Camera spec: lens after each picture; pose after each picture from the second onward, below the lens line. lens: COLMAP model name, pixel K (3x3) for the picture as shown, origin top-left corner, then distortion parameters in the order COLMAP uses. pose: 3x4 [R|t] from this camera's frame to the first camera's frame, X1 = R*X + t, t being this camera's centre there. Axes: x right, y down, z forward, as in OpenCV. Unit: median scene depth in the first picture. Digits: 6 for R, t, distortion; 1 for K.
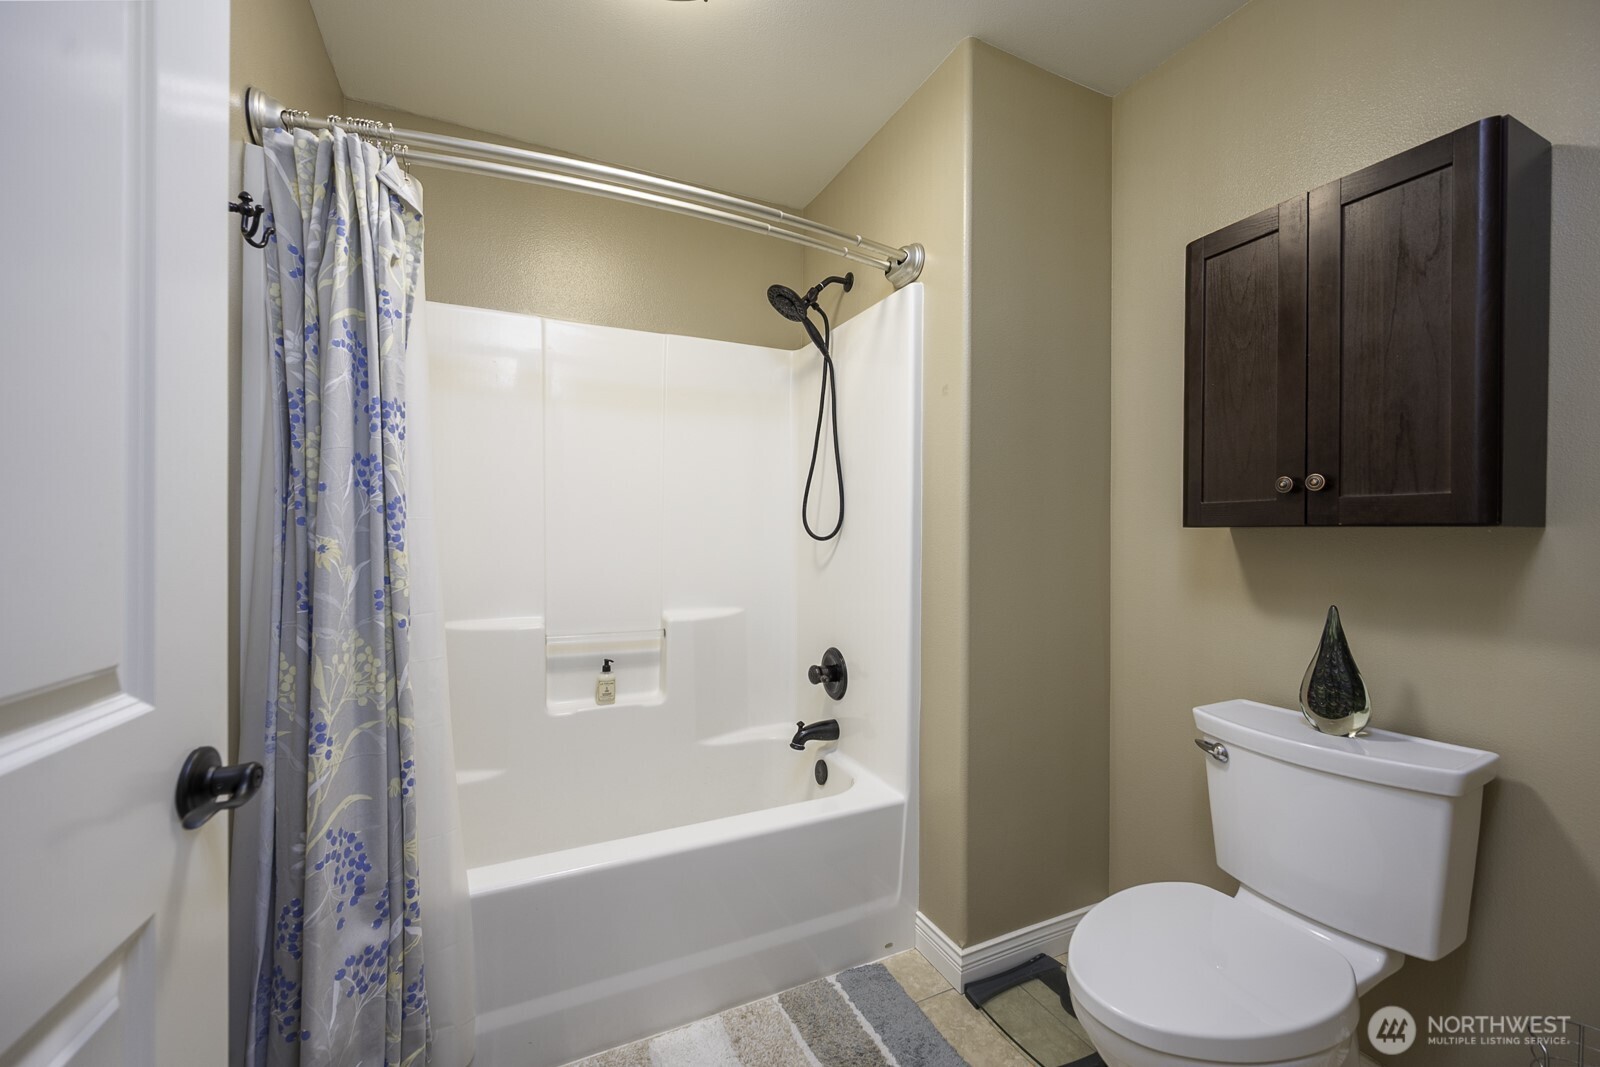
lens RADIAL K [[623.9, 0, 798.5], [0, 623.9, 541.6], [0, 0, 1]] dist [-0.011002, -0.000217]
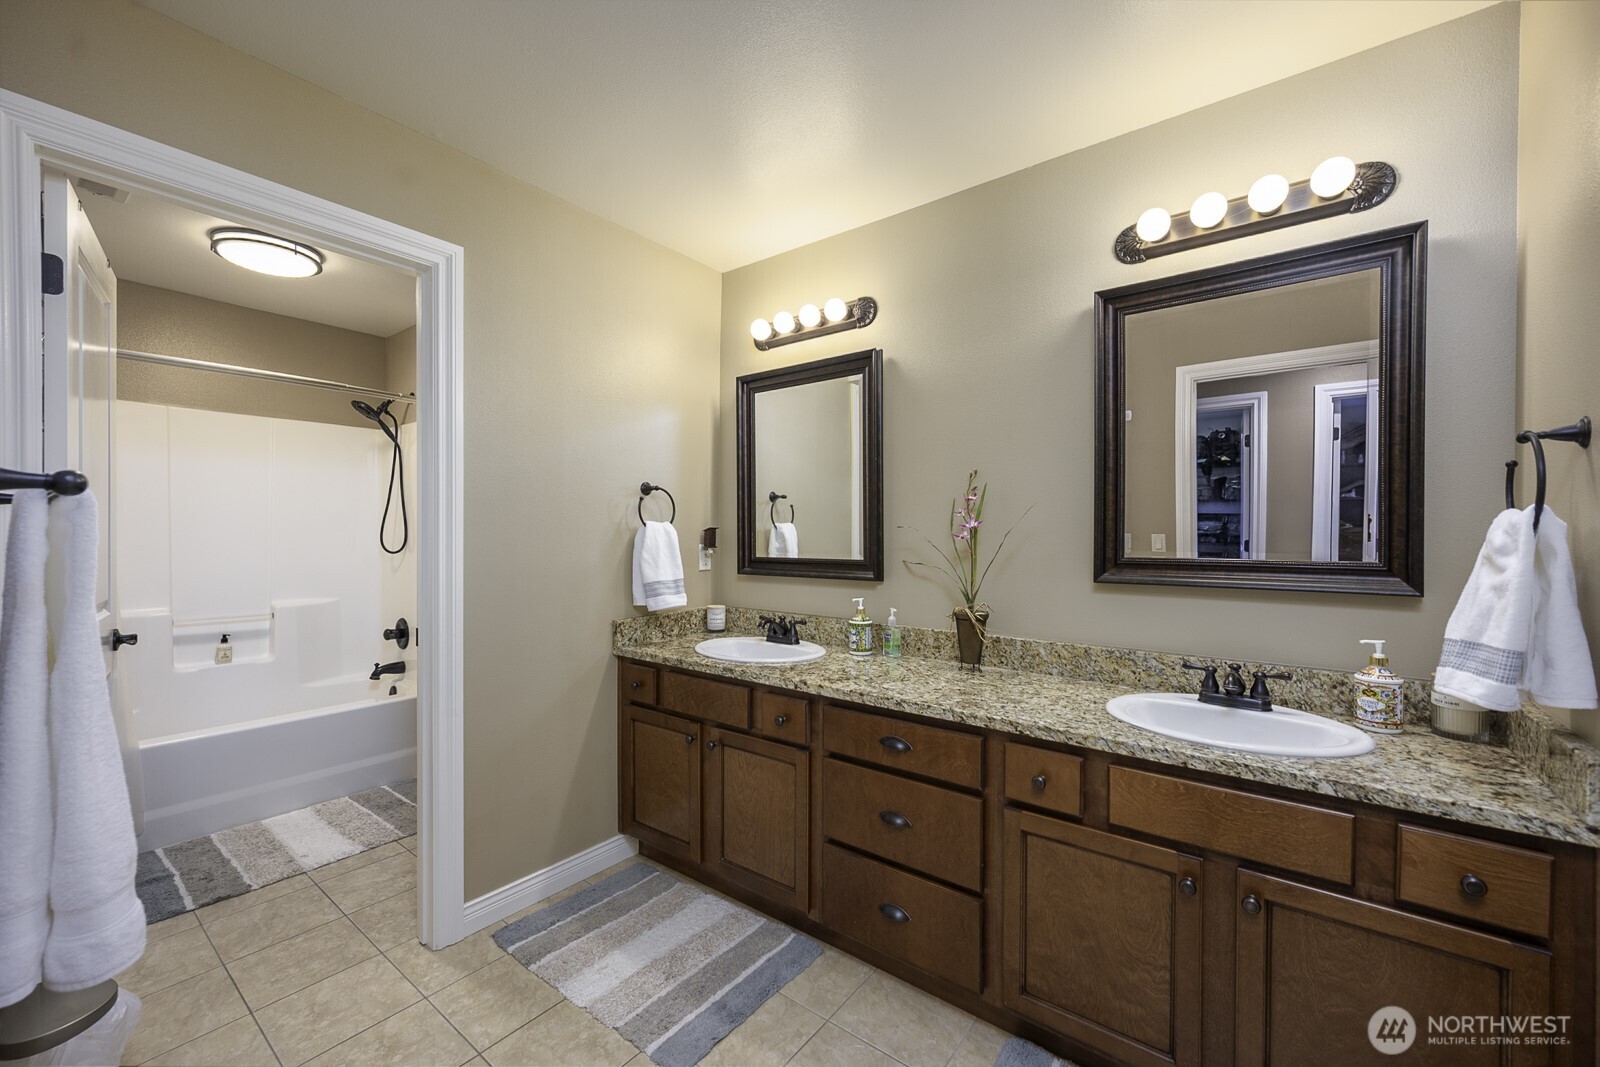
lens RADIAL K [[623.9, 0, 805.6], [0, 623.9, 538.8], [0, 0, 1]] dist [-0.011002, -0.000217]
pose [[0.883223, -0.001461, 0.468950, 0.233840], [-0.005004, 0.999909, 0.012541, -0.068010], [-0.468926, -0.013423, 0.883136, -0.975972]]
